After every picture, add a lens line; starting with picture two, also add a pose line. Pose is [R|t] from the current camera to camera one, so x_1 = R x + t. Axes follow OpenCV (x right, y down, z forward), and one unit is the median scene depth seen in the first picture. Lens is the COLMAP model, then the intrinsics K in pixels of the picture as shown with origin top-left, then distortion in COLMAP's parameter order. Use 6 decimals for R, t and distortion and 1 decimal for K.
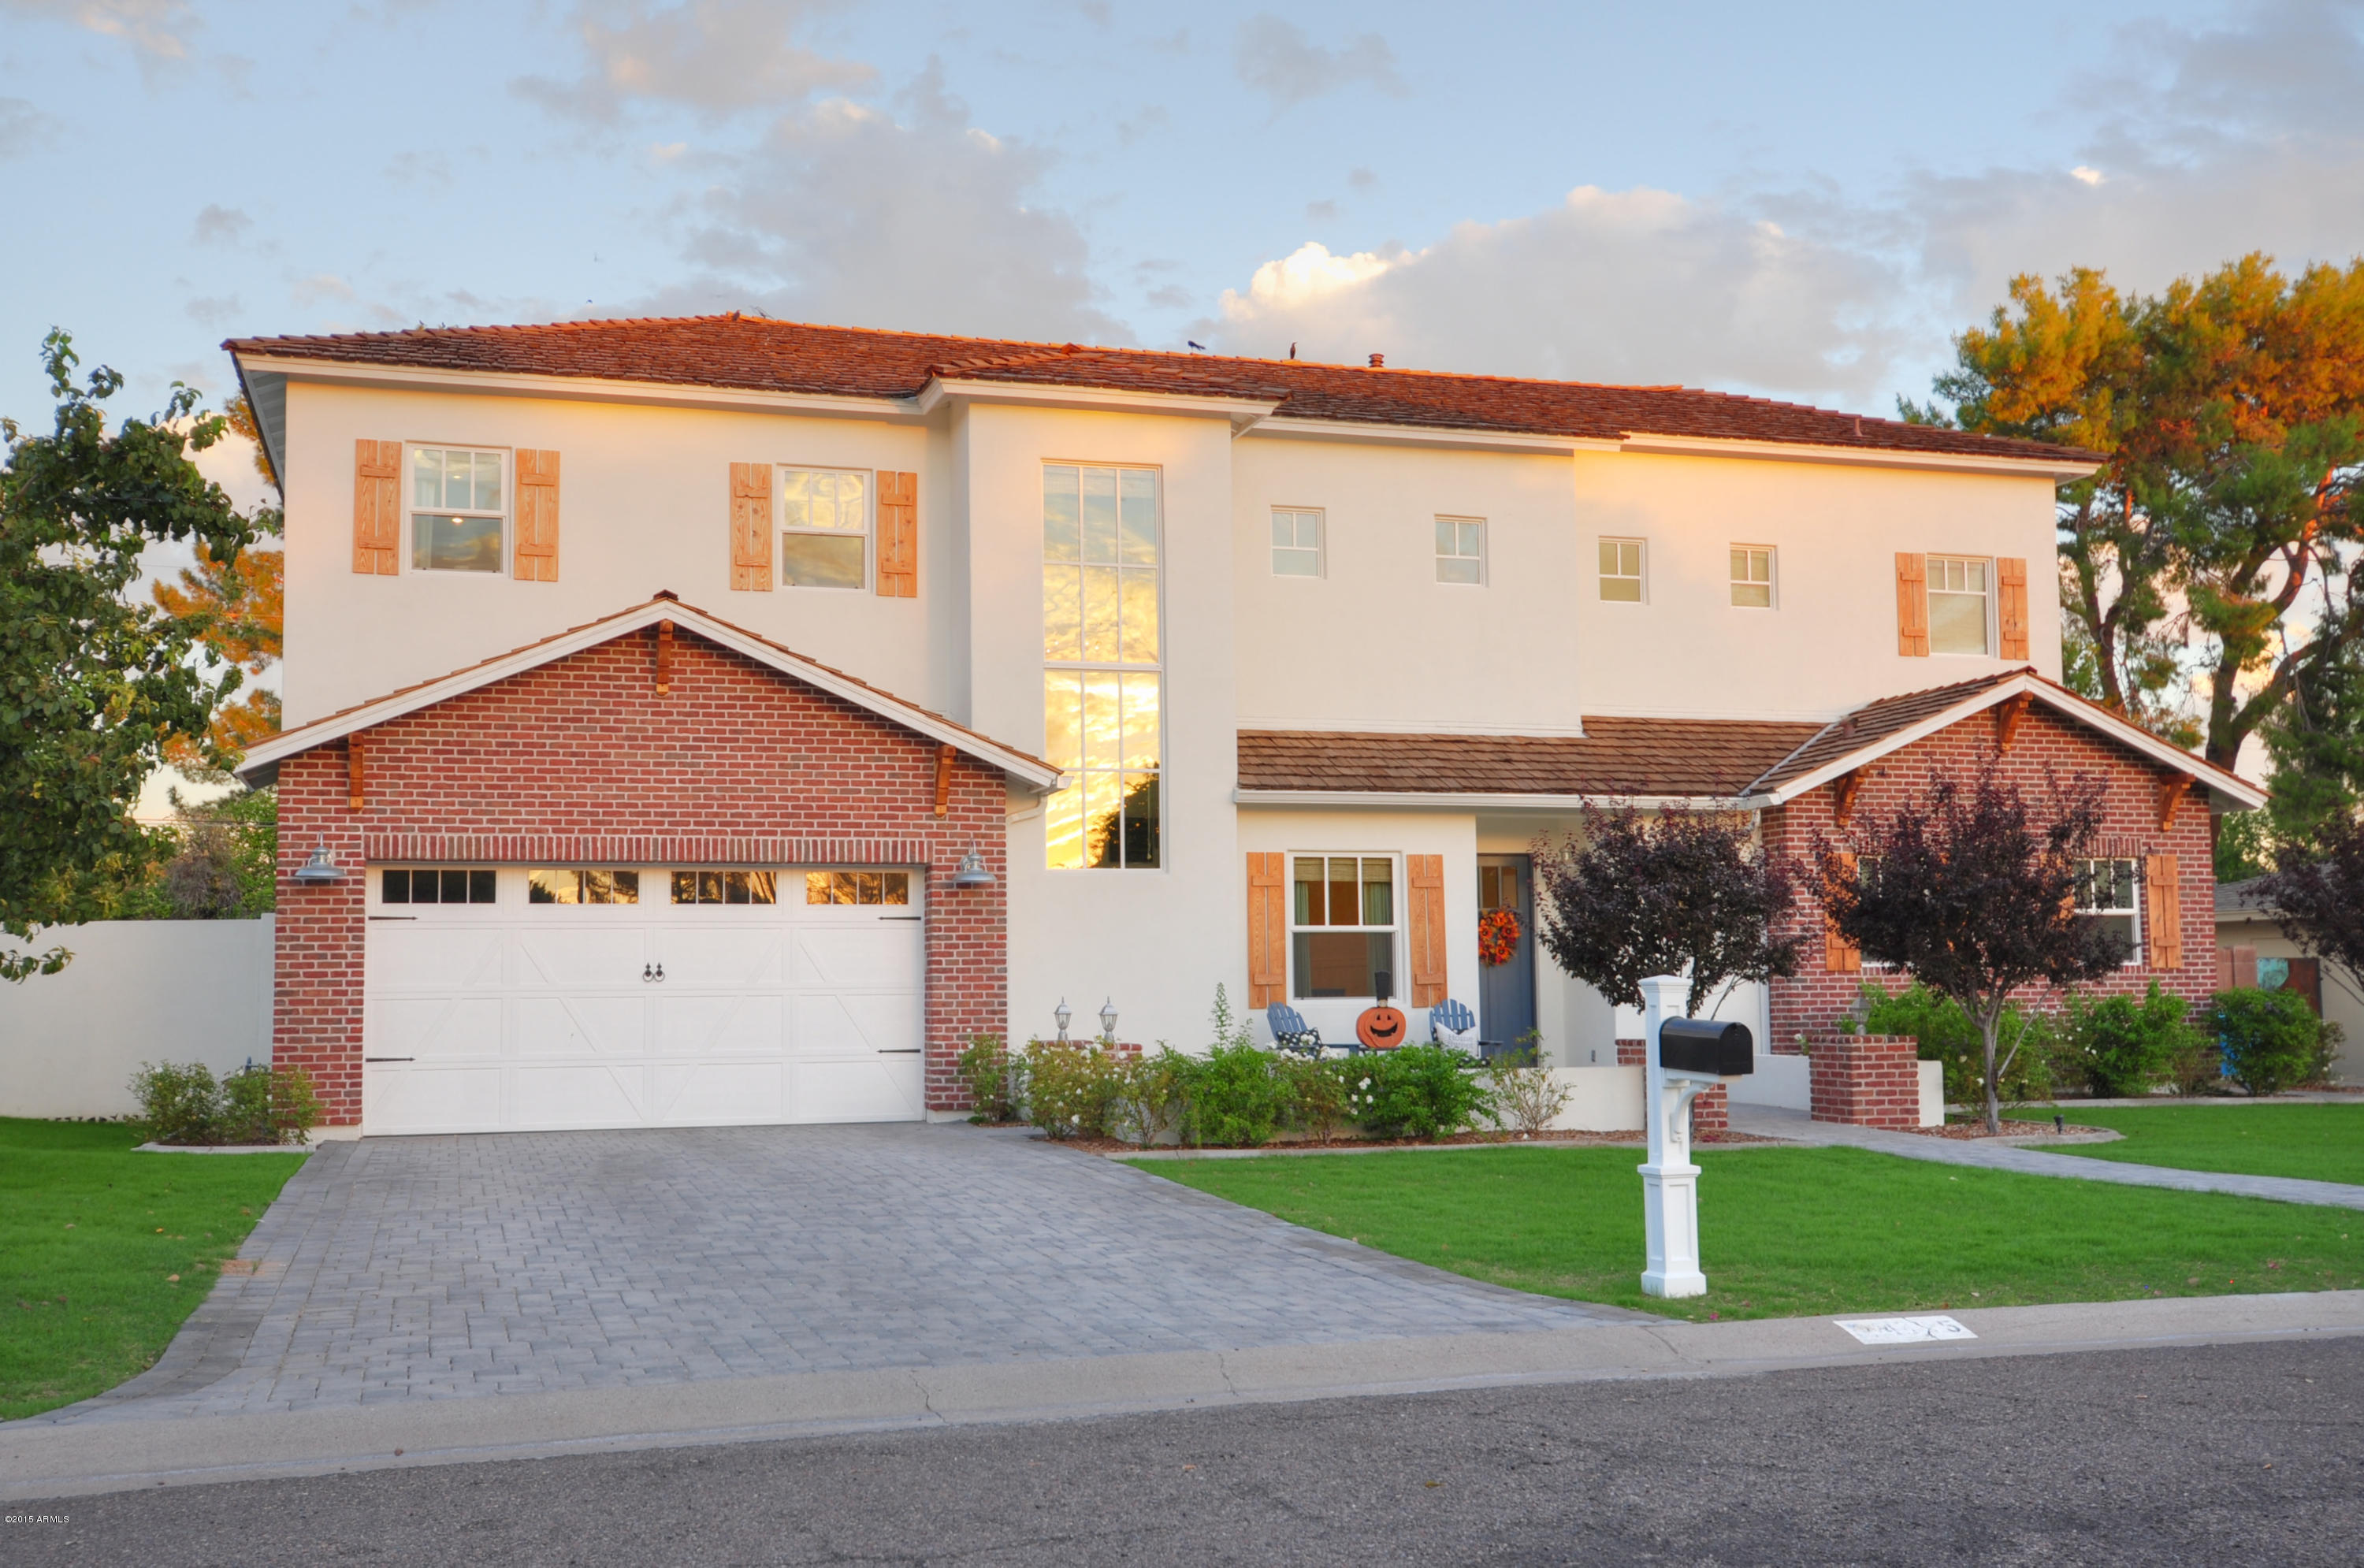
lens RADIAL K [[2290.1, 0, 1182.0], [0, 2290.1, 784.0], [0, 0, 1]] dist [0.017452, 0.001278]
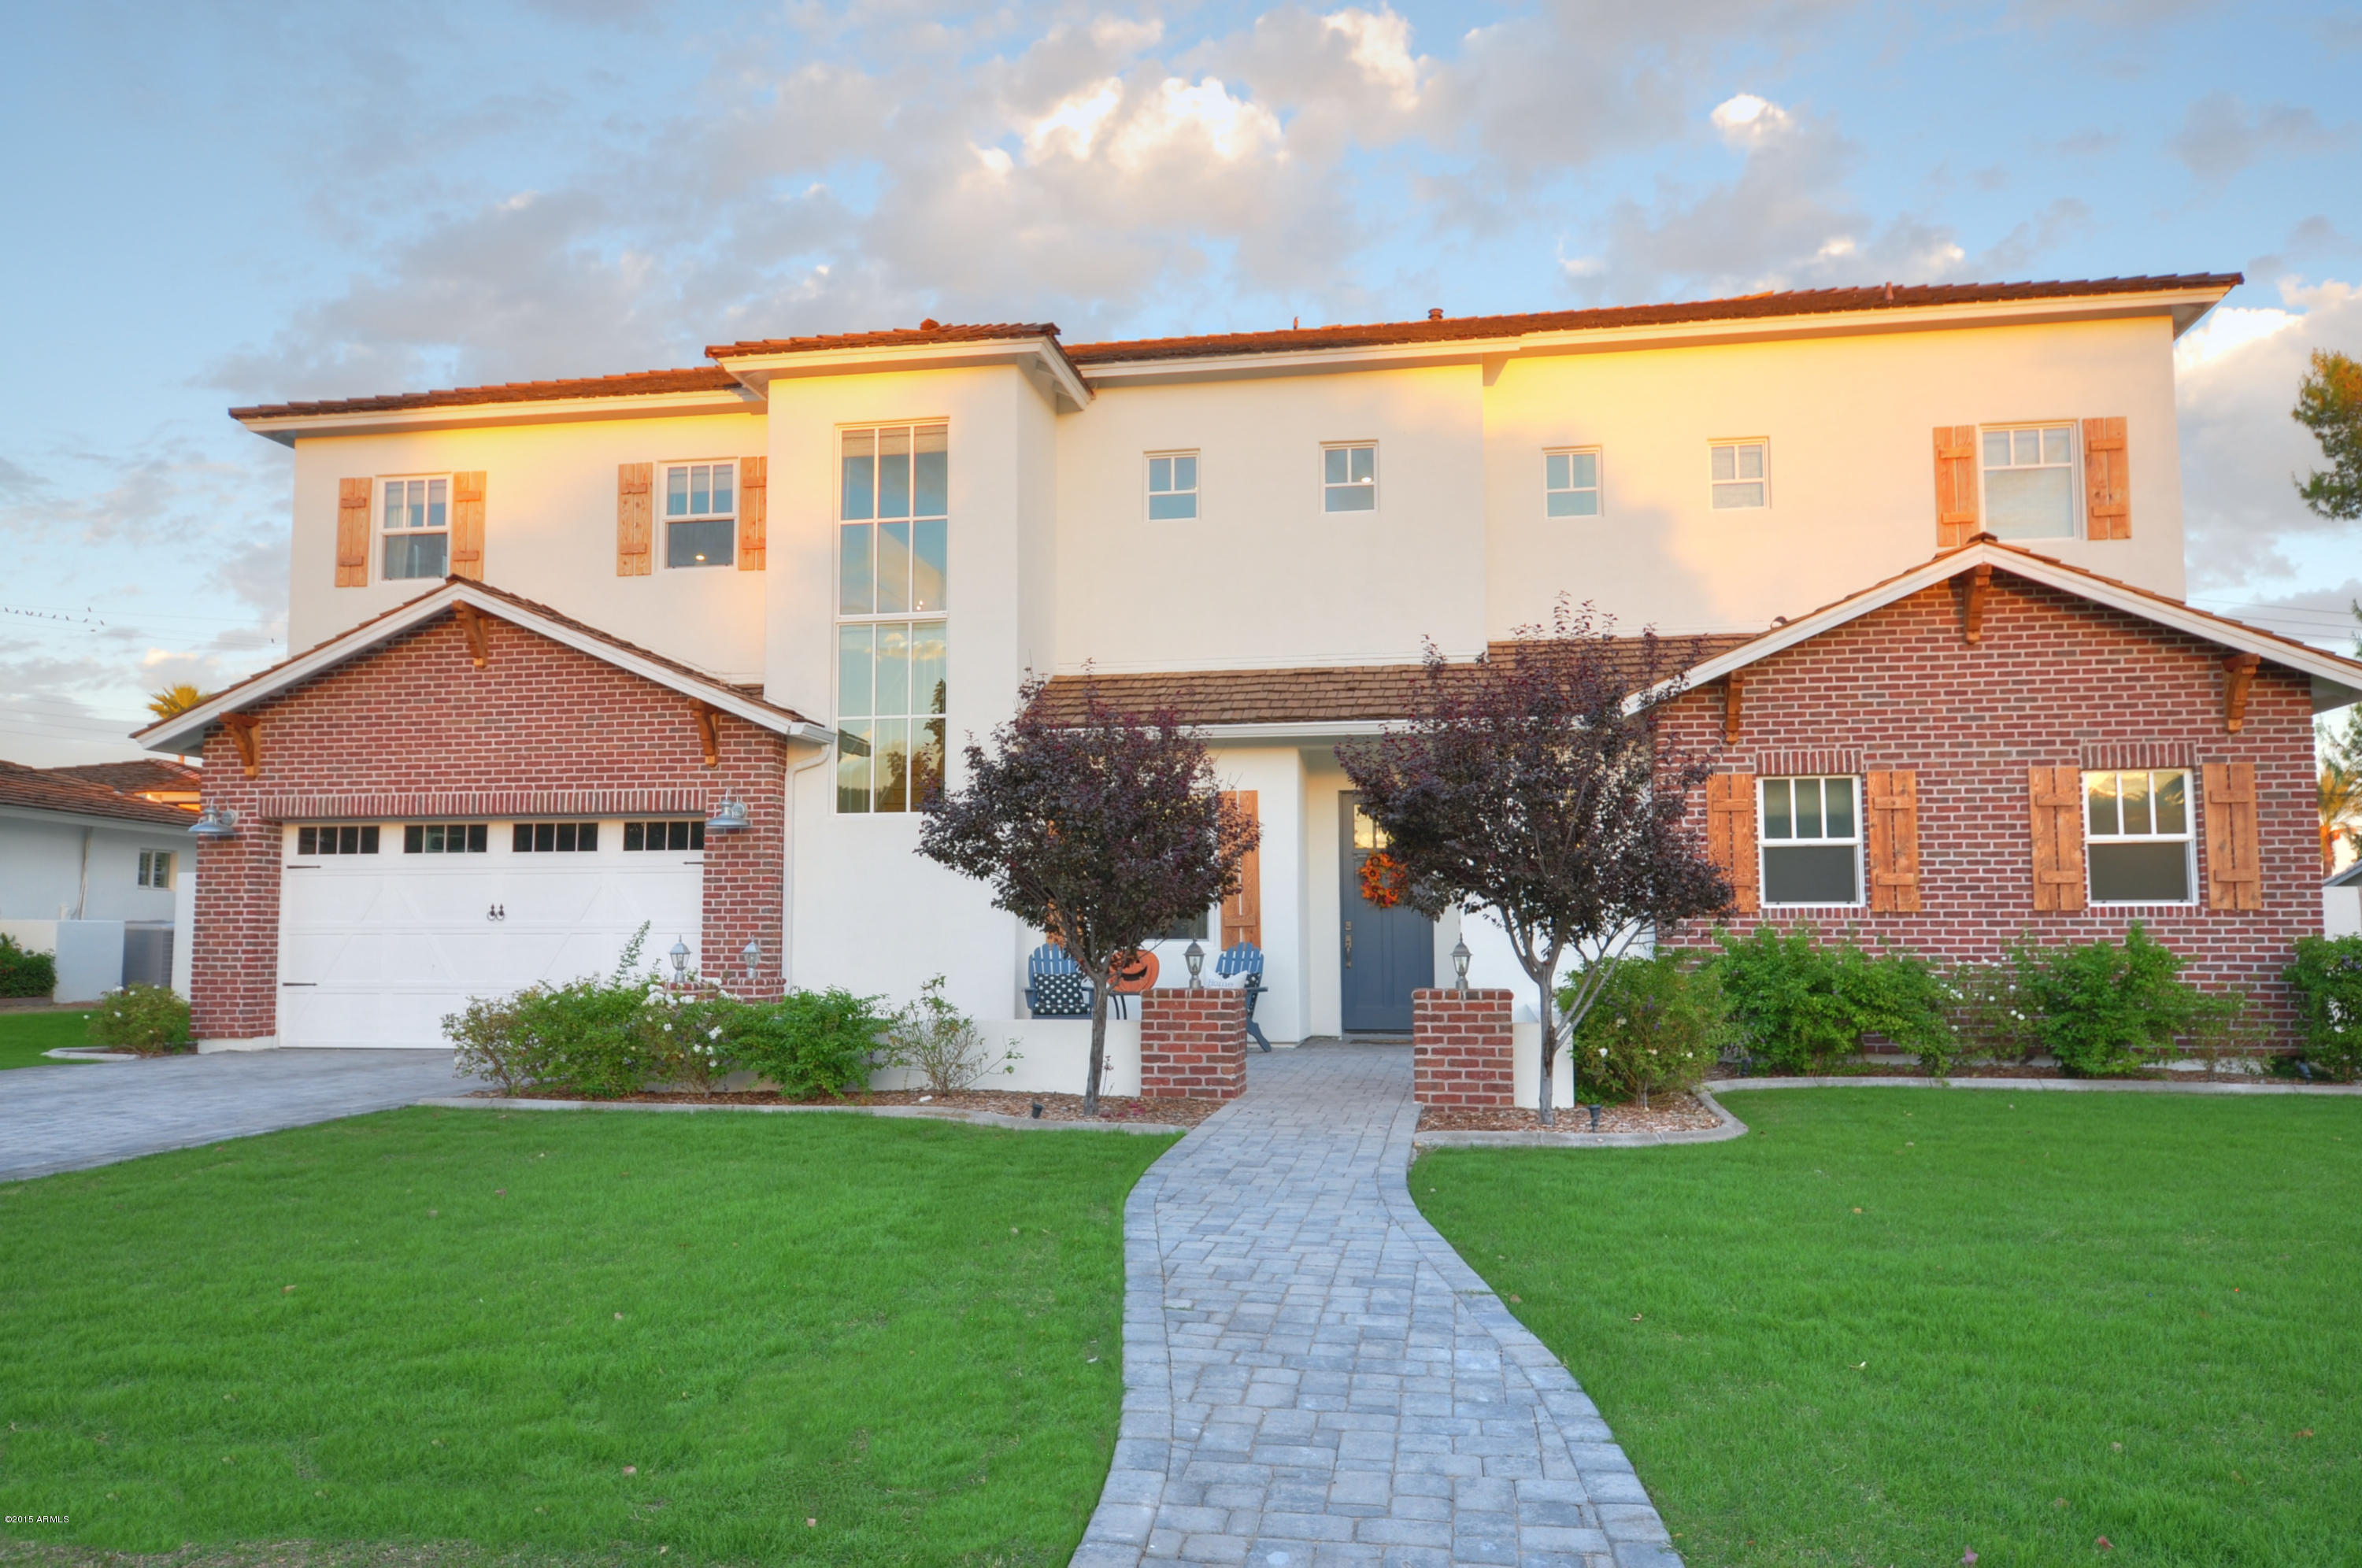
lens RADIAL K [[1651.1, 0, 1180.7], [0, 1651.1, 801.3], [0, 0, 1]] dist [0.009032, 0.000909]
pose [[0.890775, -0.030853, -0.453396, 0.426957], [0.034201, 0.999415, -0.000815, 0.037586], [0.453156, -0.014781, 0.891309, 0.403954]]
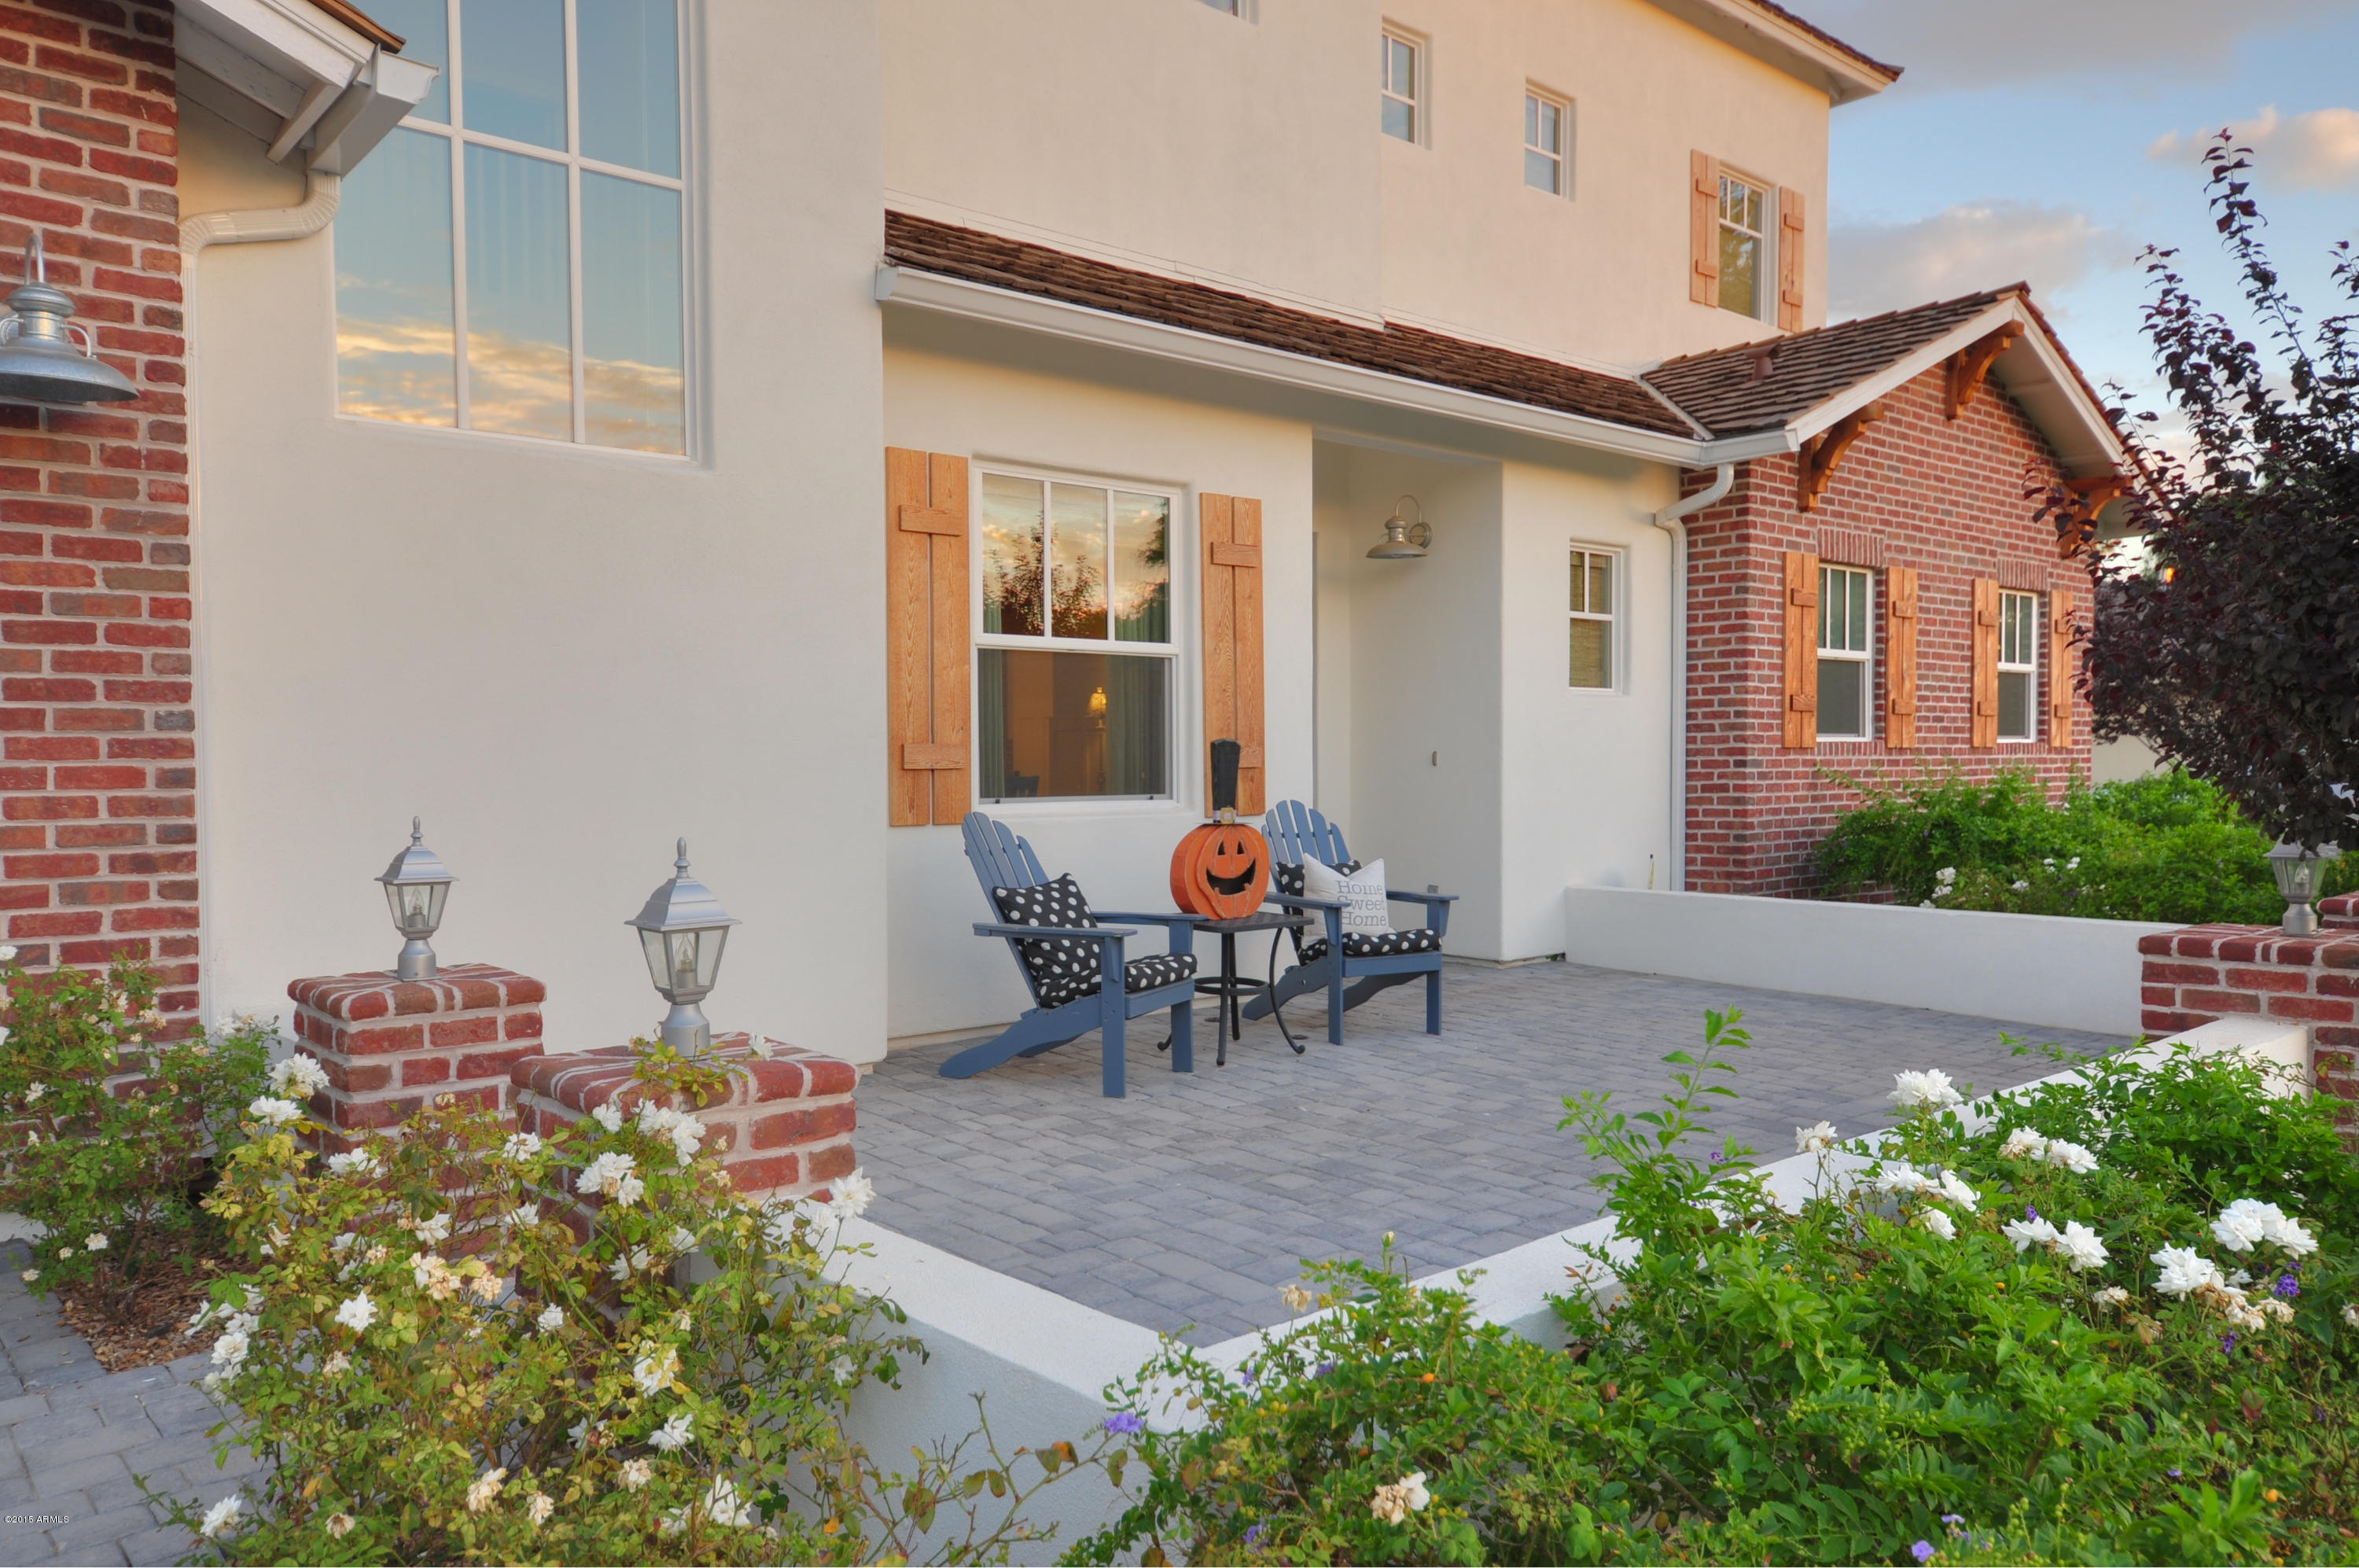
lens RADIAL K [[1666.2, 0, 1181.0], [0, 1666.2, 811.4], [0, 0, 1]] dist [-0.000779, -0.000307]
pose [[0.912666, -0.006361, 0.408656, -0.046994], [-0.042876, 0.992871, 0.111211, 0.062197], [-0.406450, -0.119020, 0.905888, 0.737059]]
